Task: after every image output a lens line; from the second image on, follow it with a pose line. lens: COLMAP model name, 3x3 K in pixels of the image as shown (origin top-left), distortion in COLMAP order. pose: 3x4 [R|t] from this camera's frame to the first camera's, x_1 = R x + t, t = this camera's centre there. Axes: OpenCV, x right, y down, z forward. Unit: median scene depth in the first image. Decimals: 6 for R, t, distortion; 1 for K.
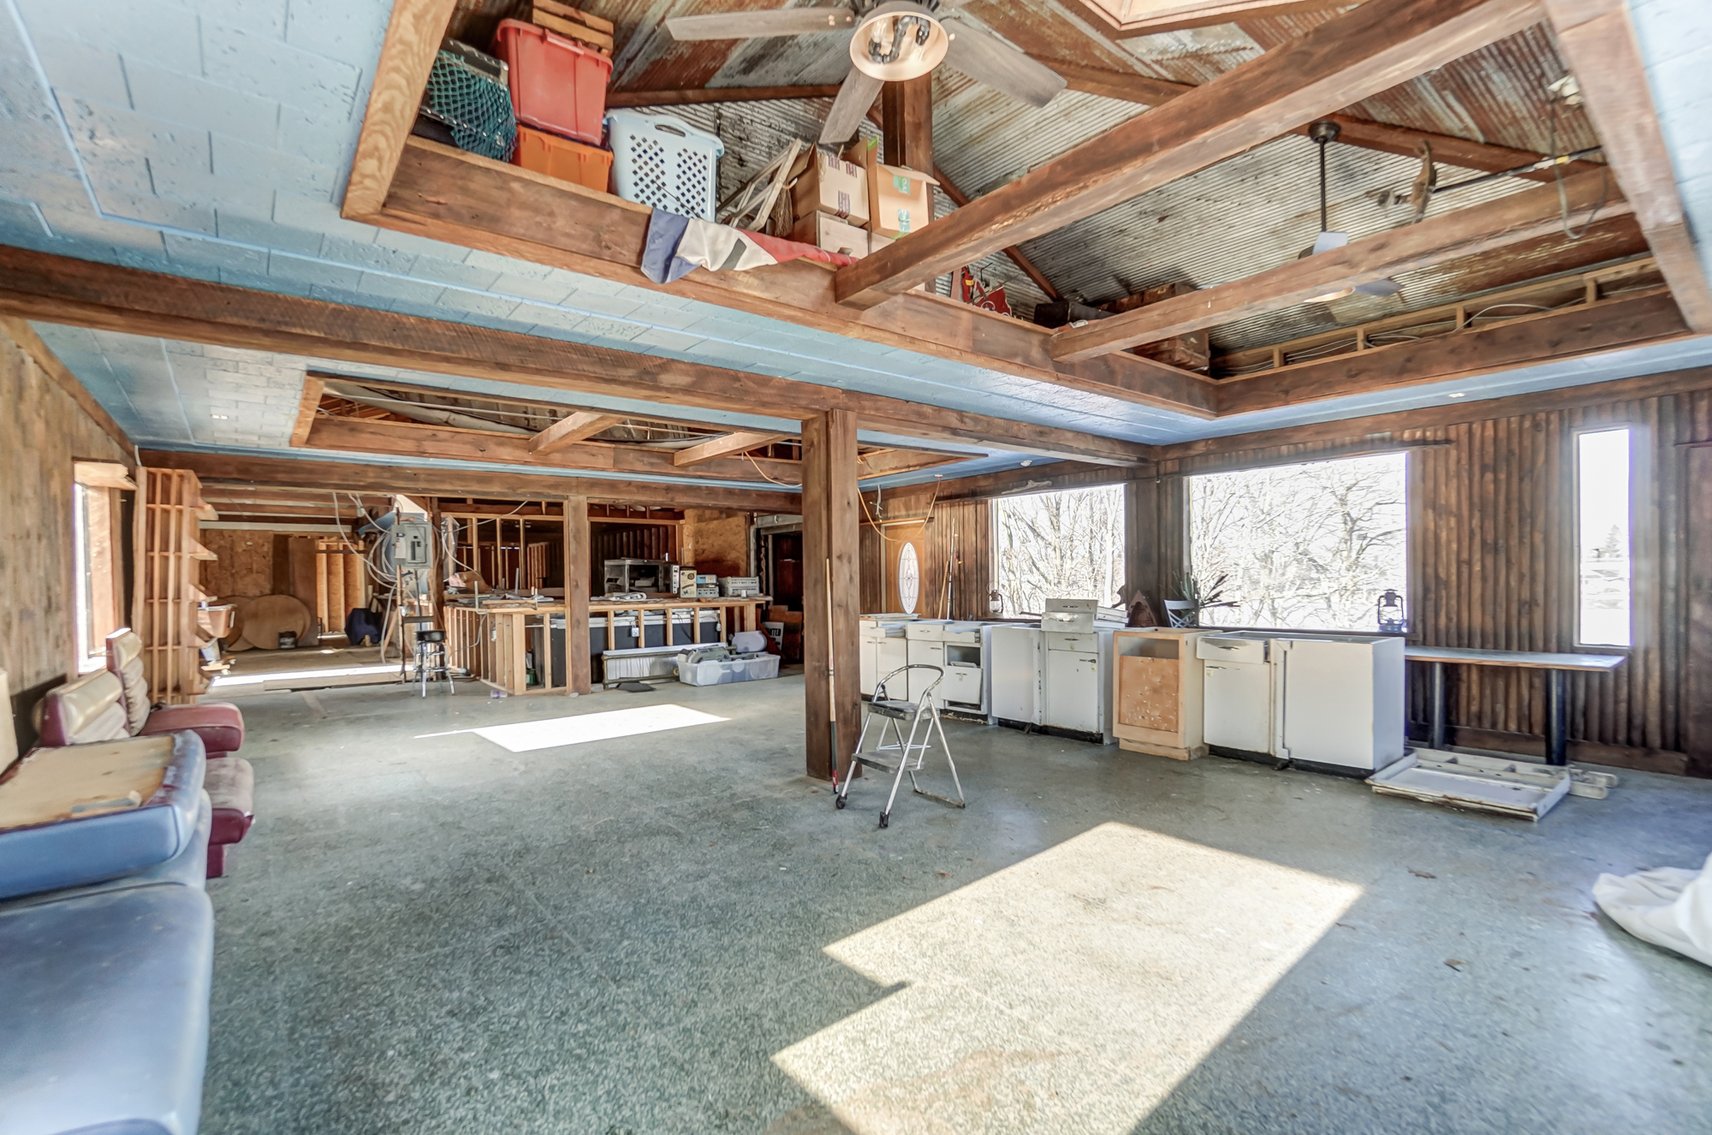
lens RADIAL K [[774.1, 0, 829.3], [0, 774.1, 596.3], [0, 0, 1]] dist [-0.051464, 0.014433]
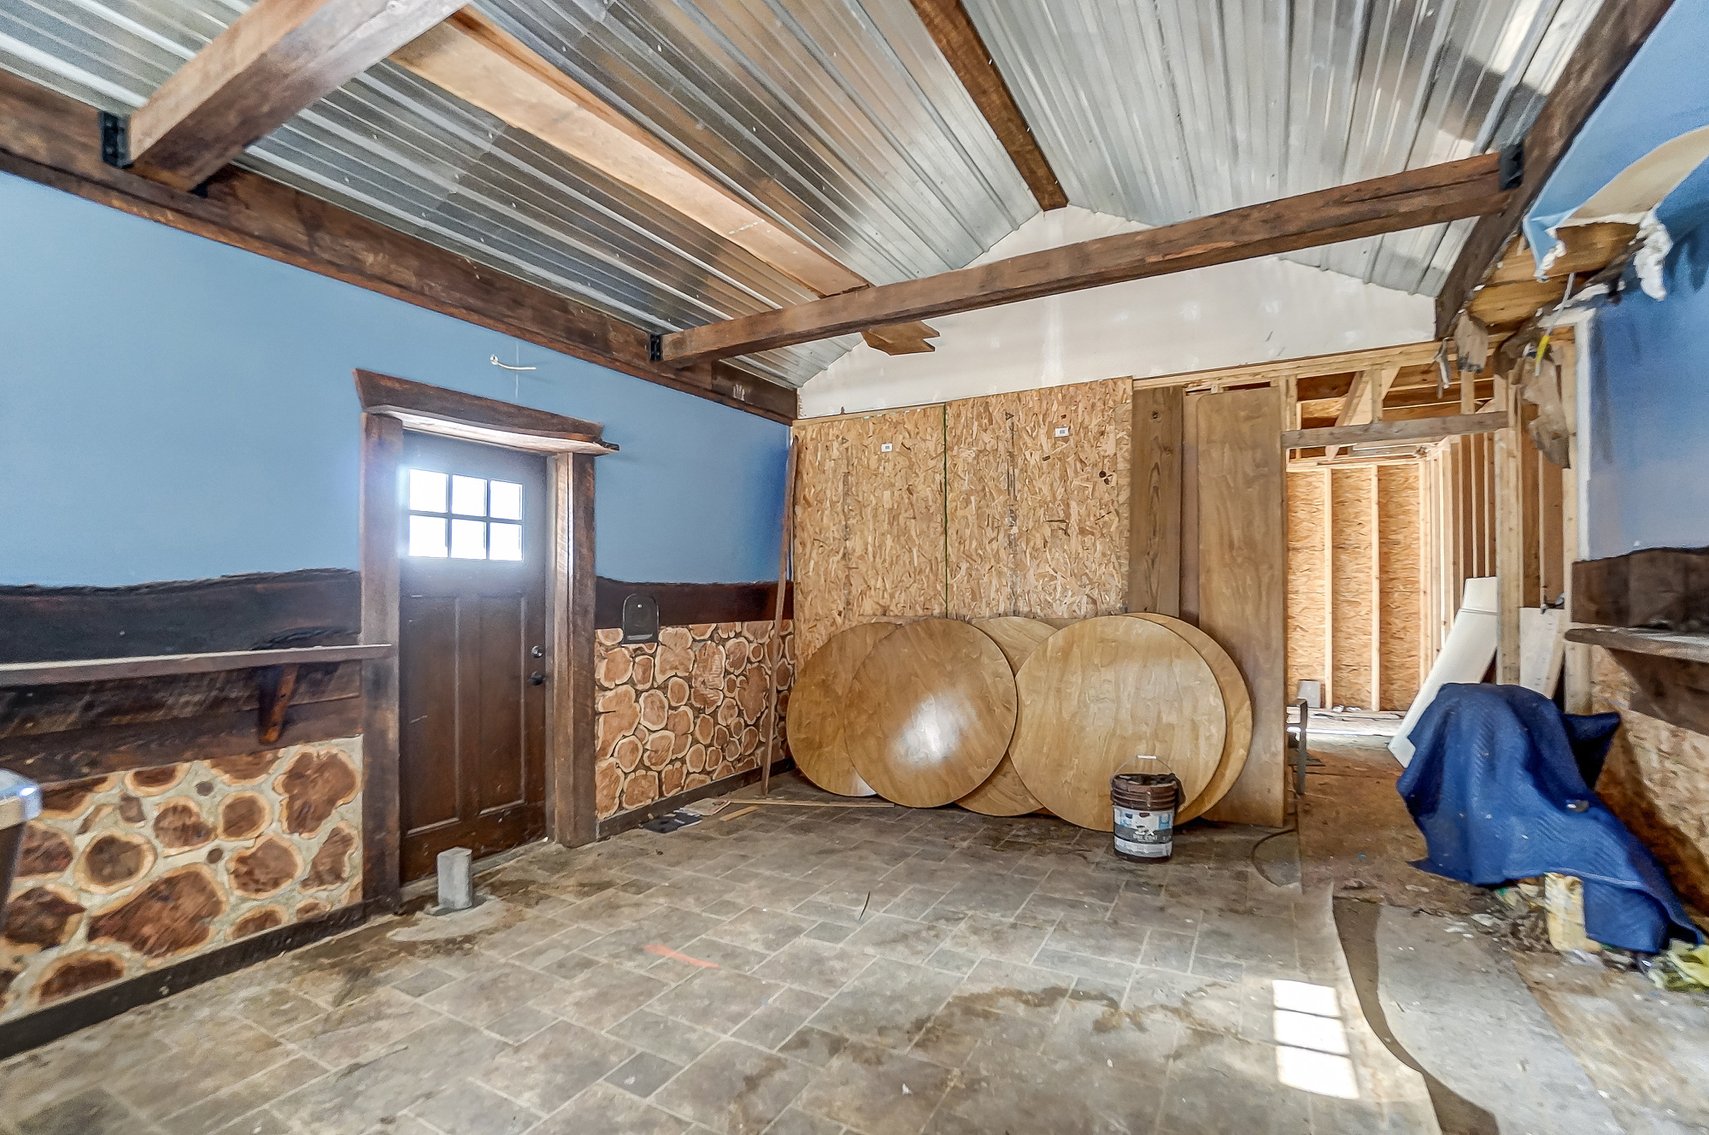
lens RADIAL K [[772.7, 0, 829.9], [0, 772.7, 597.6], [0, 0, 1]] dist [-0.051464, 0.014433]
pose [[0.384945, 0.010997, -0.922874, -0.960616], [-0.012247, 0.999902, 0.006806, -0.014178], [0.922858, 0.008683, 0.385042, 1.461244]]
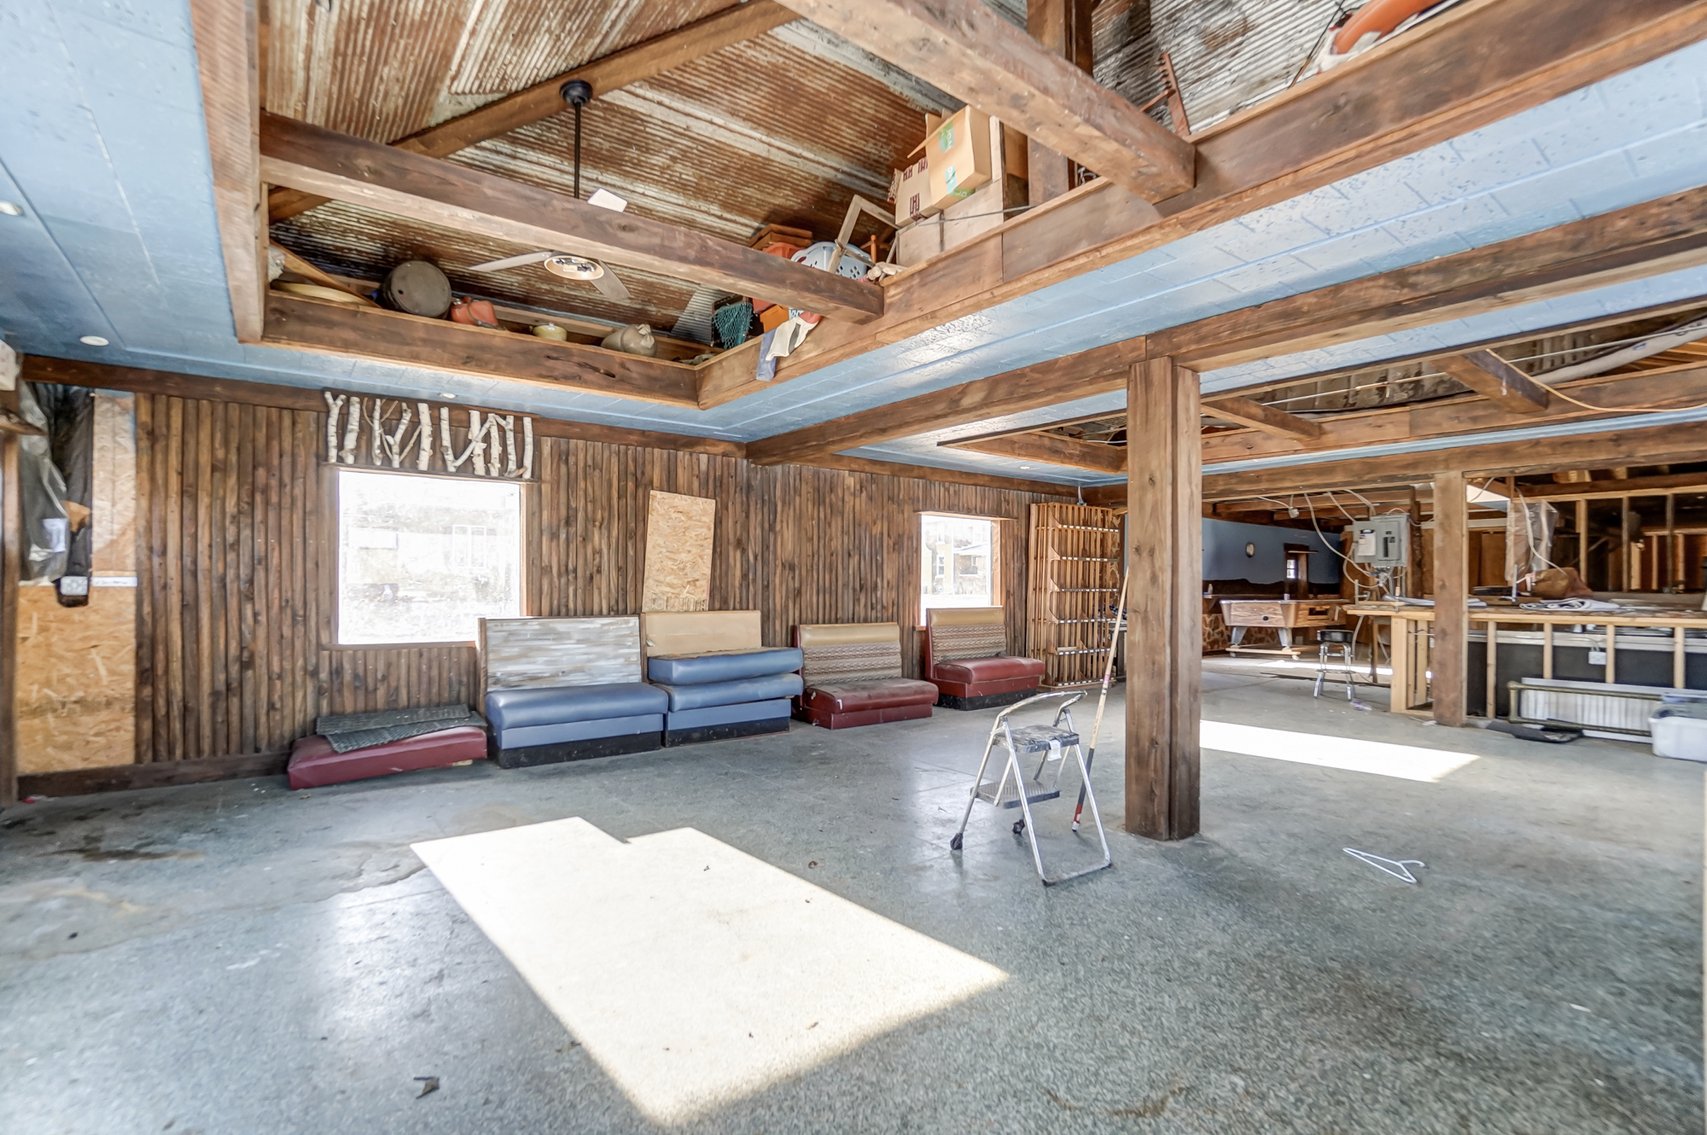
lens RADIAL K [[771.8, 0, 850.1], [0, 771.8, 587.6], [0, 0, 1]] dist [-0.051464, 0.014433]
pose [[-0.002912, 0.016295, -0.999863, 0.433031], [-0.025352, 0.999545, 0.016363, -0.009447], [0.999674, 0.025396, -0.002497, 0.387213]]
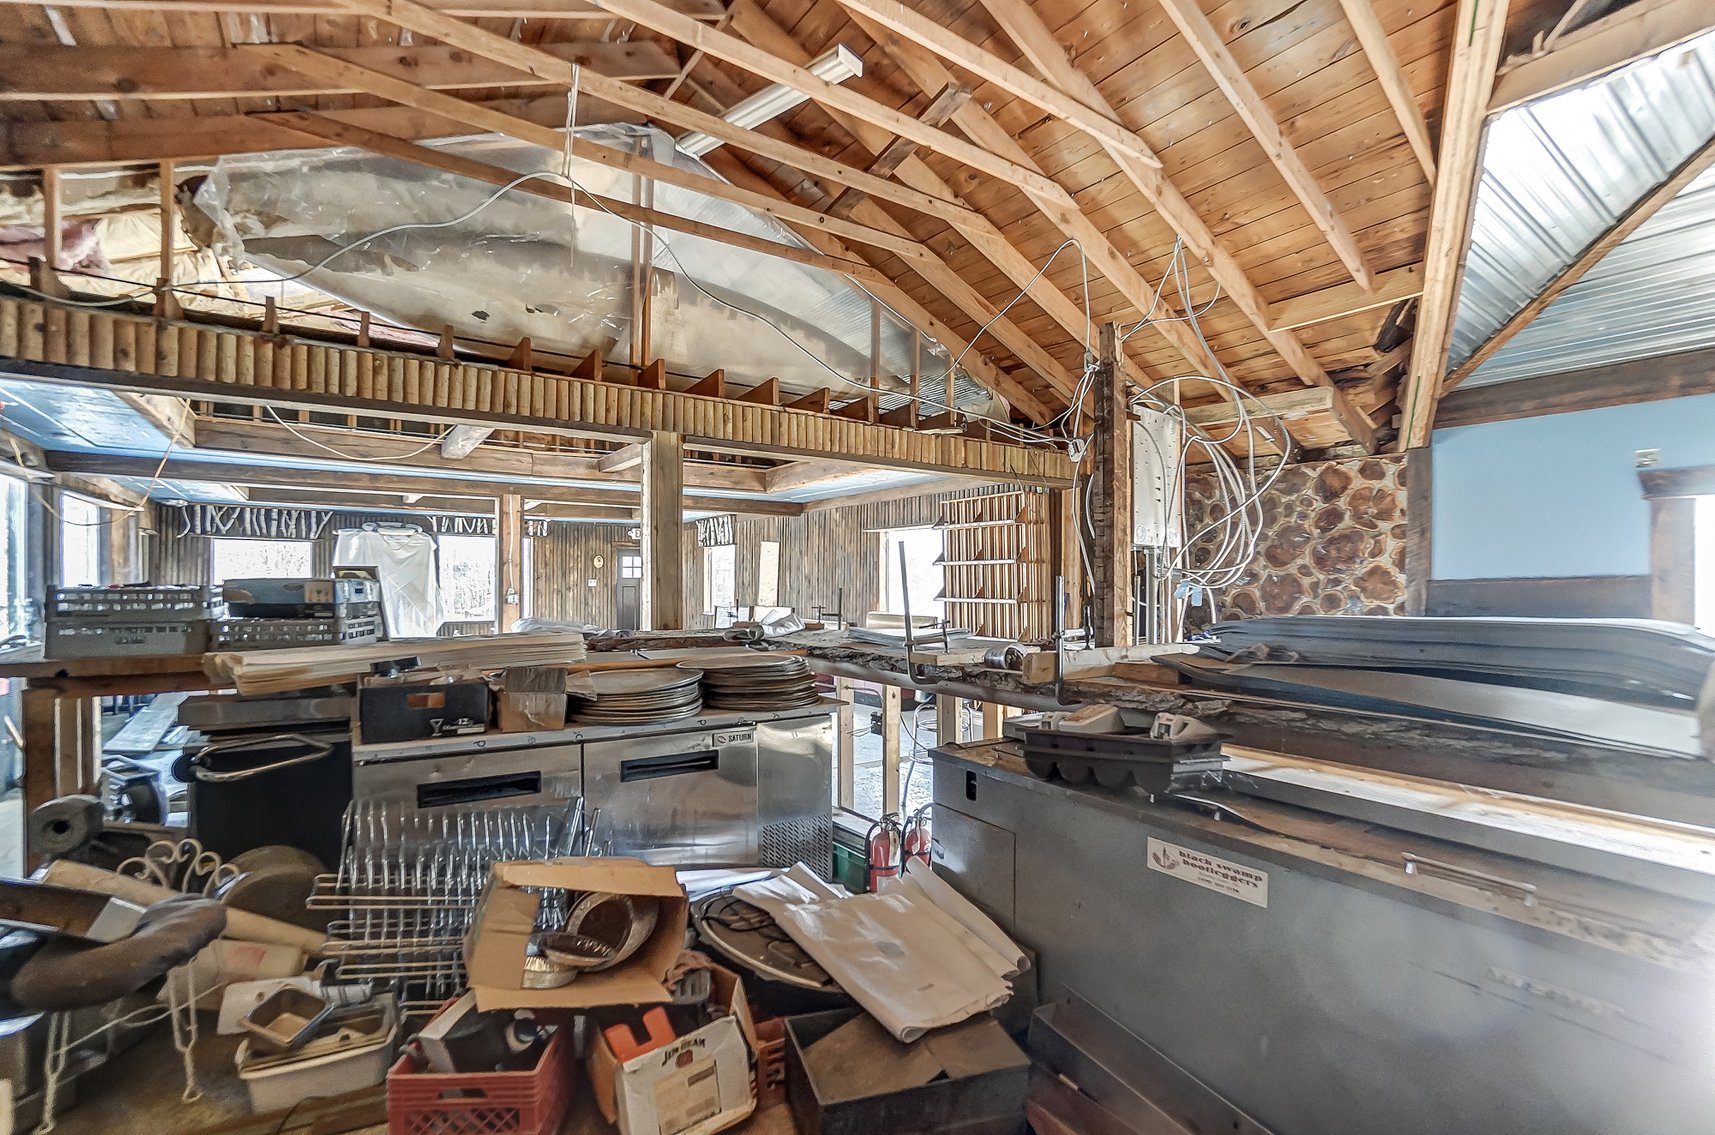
lens RADIAL K [[775.4, 0, 849.6], [0, 775.4, 595.6], [0, 0, 1]] dist [-0.051464, 0.014433]
pose [[-0.998982, 0.010266, 0.043925, -0.477987], [0.011703, 0.999400, 0.032585, -0.030783], [-0.043564, 0.033066, -0.998503, 1.523264]]
